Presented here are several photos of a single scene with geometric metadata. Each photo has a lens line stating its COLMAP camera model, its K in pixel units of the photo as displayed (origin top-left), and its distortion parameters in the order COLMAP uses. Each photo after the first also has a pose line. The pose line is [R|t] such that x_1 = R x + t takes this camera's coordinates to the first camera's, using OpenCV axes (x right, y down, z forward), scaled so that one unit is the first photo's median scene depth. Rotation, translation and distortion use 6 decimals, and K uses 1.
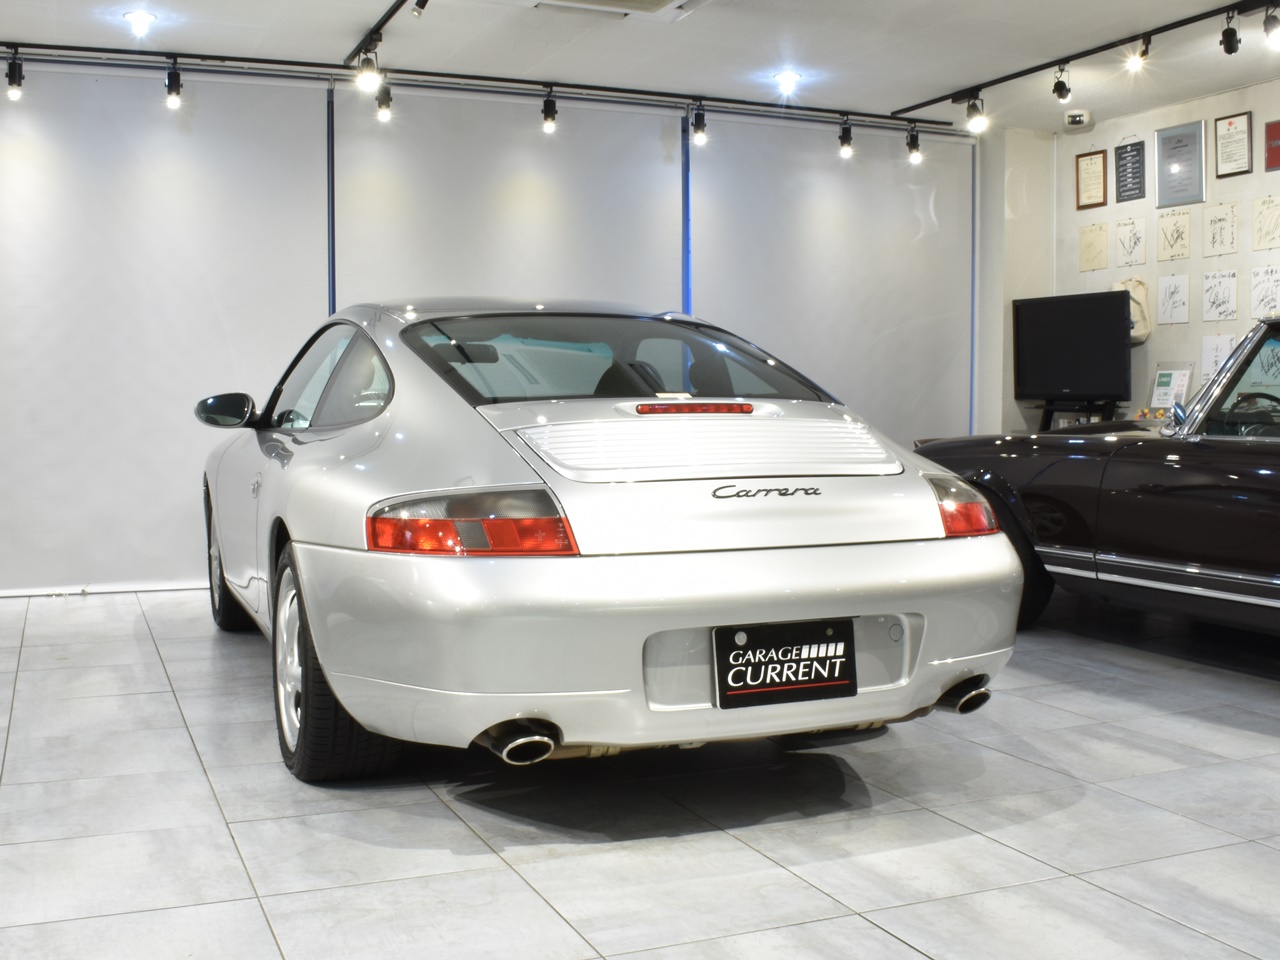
lens RADIAL K [[1360.2, 0, 601.3], [0, 1360.2, 477.4], [0, 0, 1]] dist [-0.126347, 0.009180]
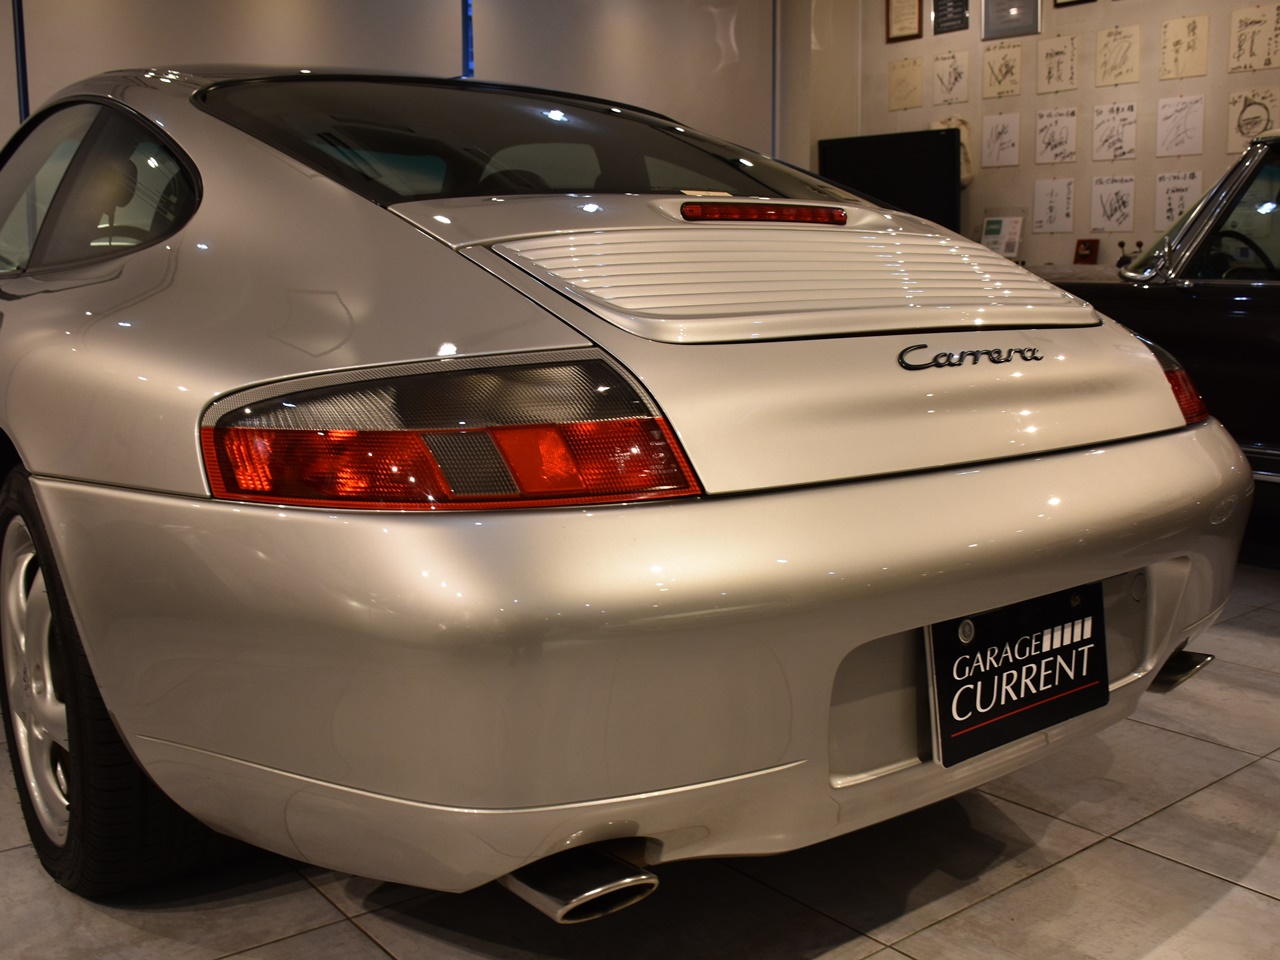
lens RADIAL K [[1281.5, 0, 640.0], [0, 1281.5, 480.0], [0, 0, 1]] dist [-0.141145, 0.057790]
pose [[0.962896, -0.046990, 0.265750, -0.144780], [0.018131, 0.993764, 0.110022, 0.001539], [-0.269263, -0.101121, 0.957743, 0.534044]]
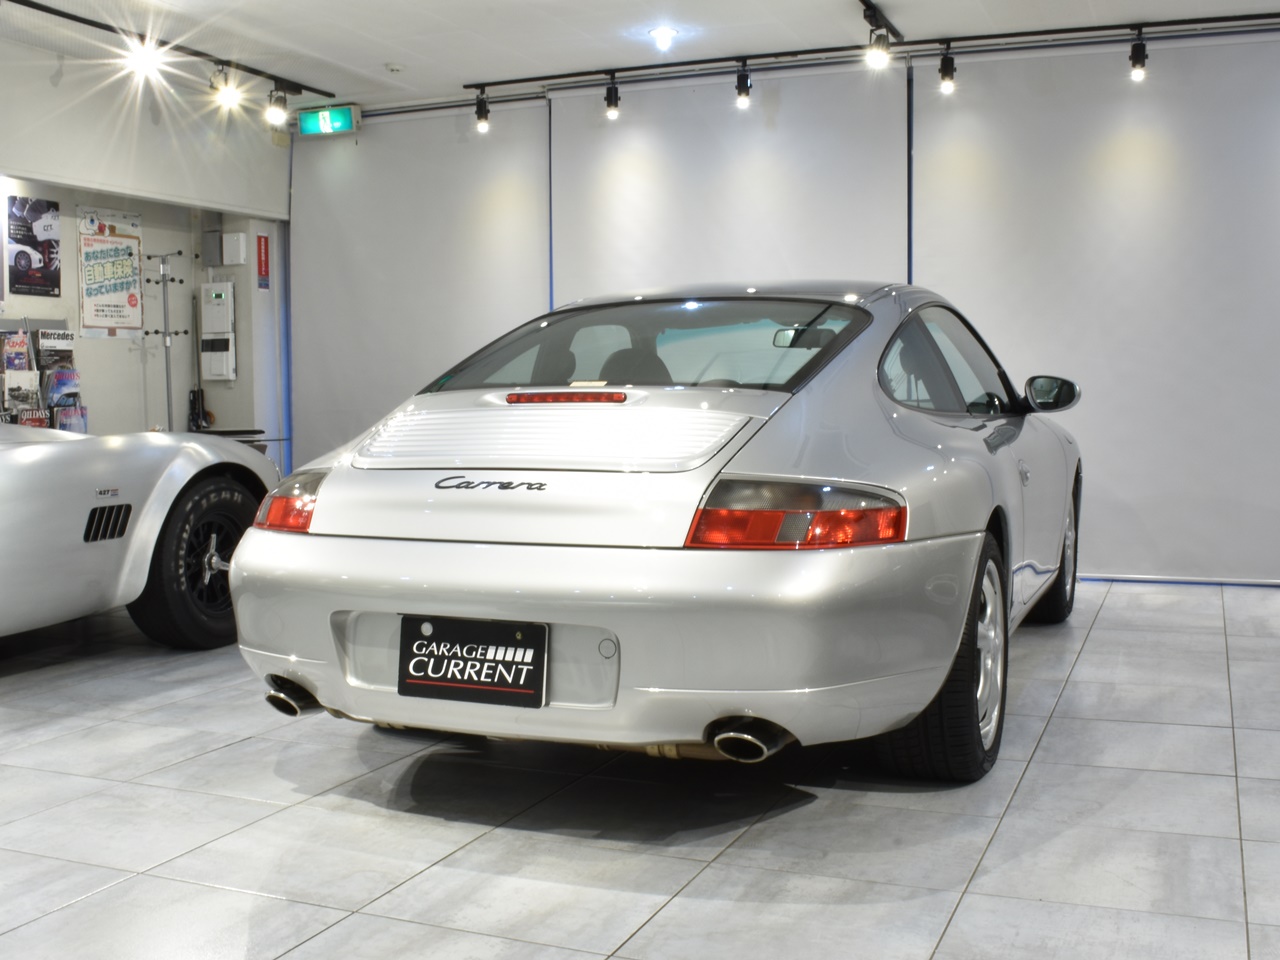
lens RADIAL K [[1396.9, 0, 640.0], [0, 1396.9, 480.0], [0, 0, 1]] dist [-0.134898, 0.011042]
pose [[0.715582, 0.039503, -0.697411, 0.882131], [-0.031076, 0.999211, 0.024712, -0.020136], [0.697837, 0.003989, 0.716246, 0.357733]]
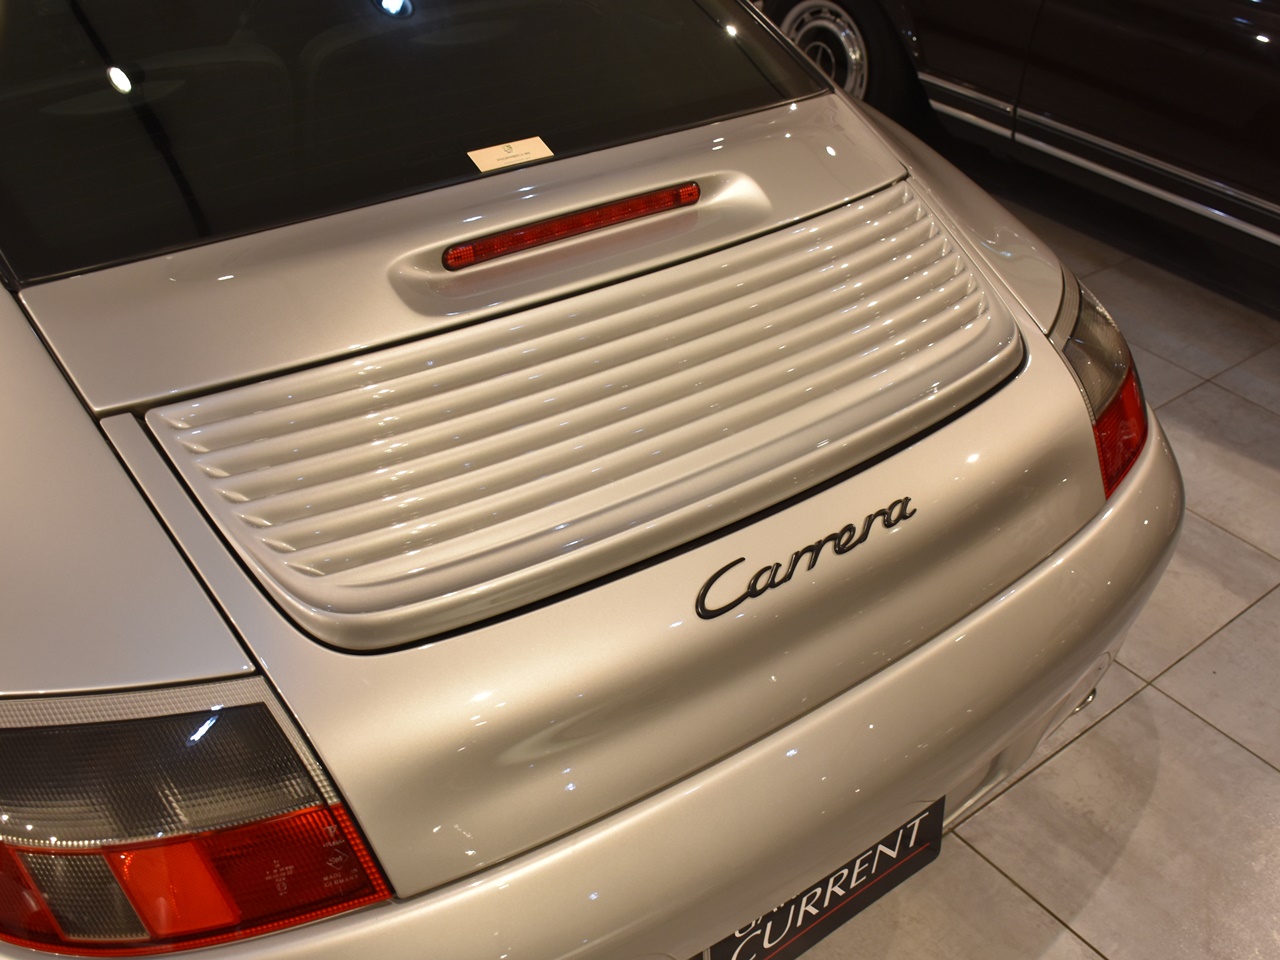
lens RADIAL K [[1281.5, 0, 640.0], [0, 1281.5, 480.0], [0, 0, 1]] dist [-0.141145, 0.057790]
pose [[0.960811, -0.127378, 0.246205, -0.020132], [-0.023434, 0.847669, 0.530008, -0.209111], [-0.276212, -0.515008, 0.811464, 0.703722]]
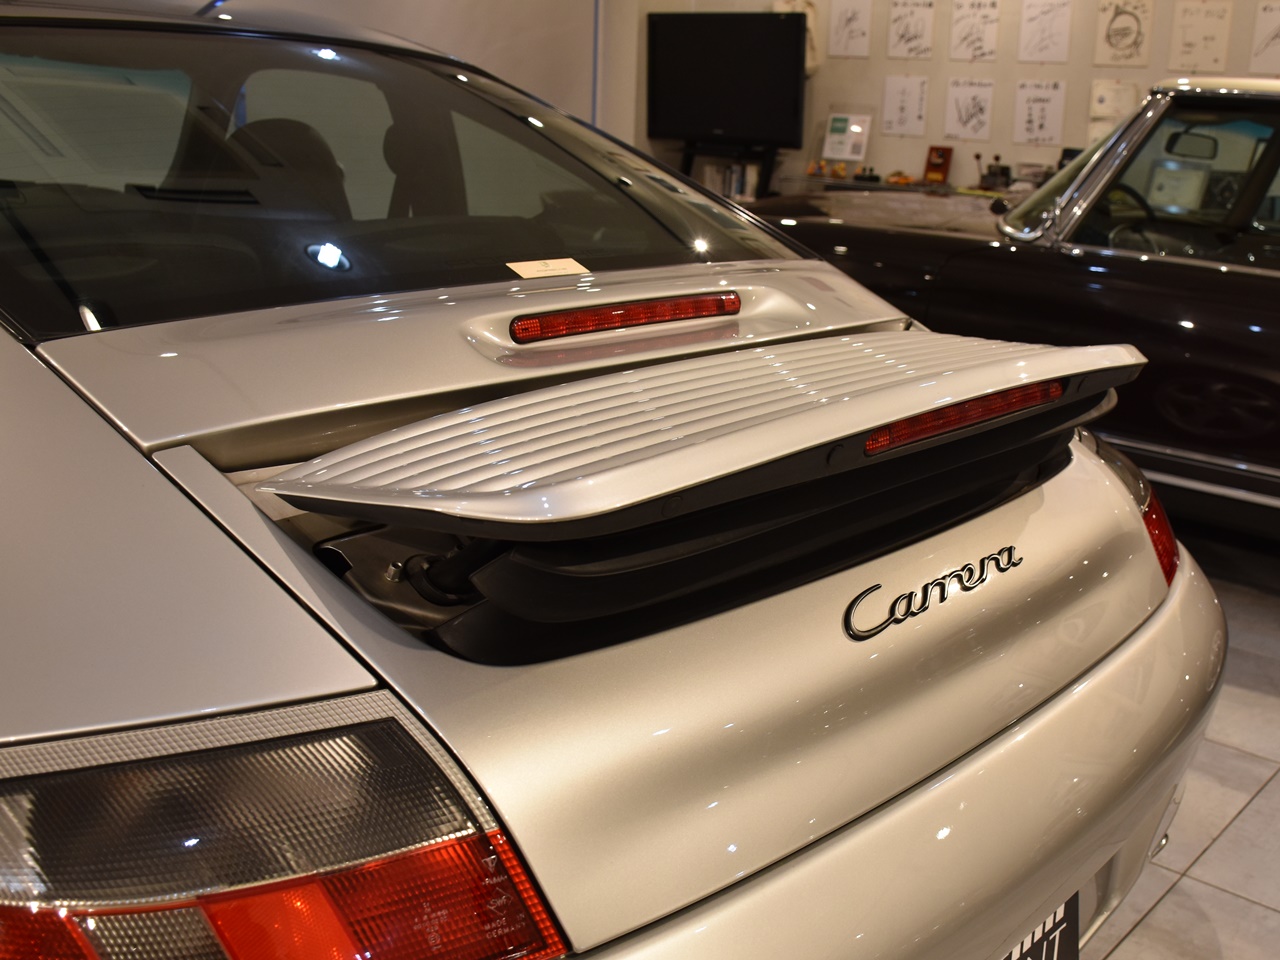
lens RADIAL K [[1313.7, 0, 764.7], [0, 1313.7, 510.6], [0, 0, 1]] dist [-0.119788, 0.002279]
pose [[0.872072, -0.100925, 0.478858, -0.096439], [-0.023024, 0.968958, 0.246150, -0.099564], [-0.488836, -0.225686, 0.842677, 0.707143]]
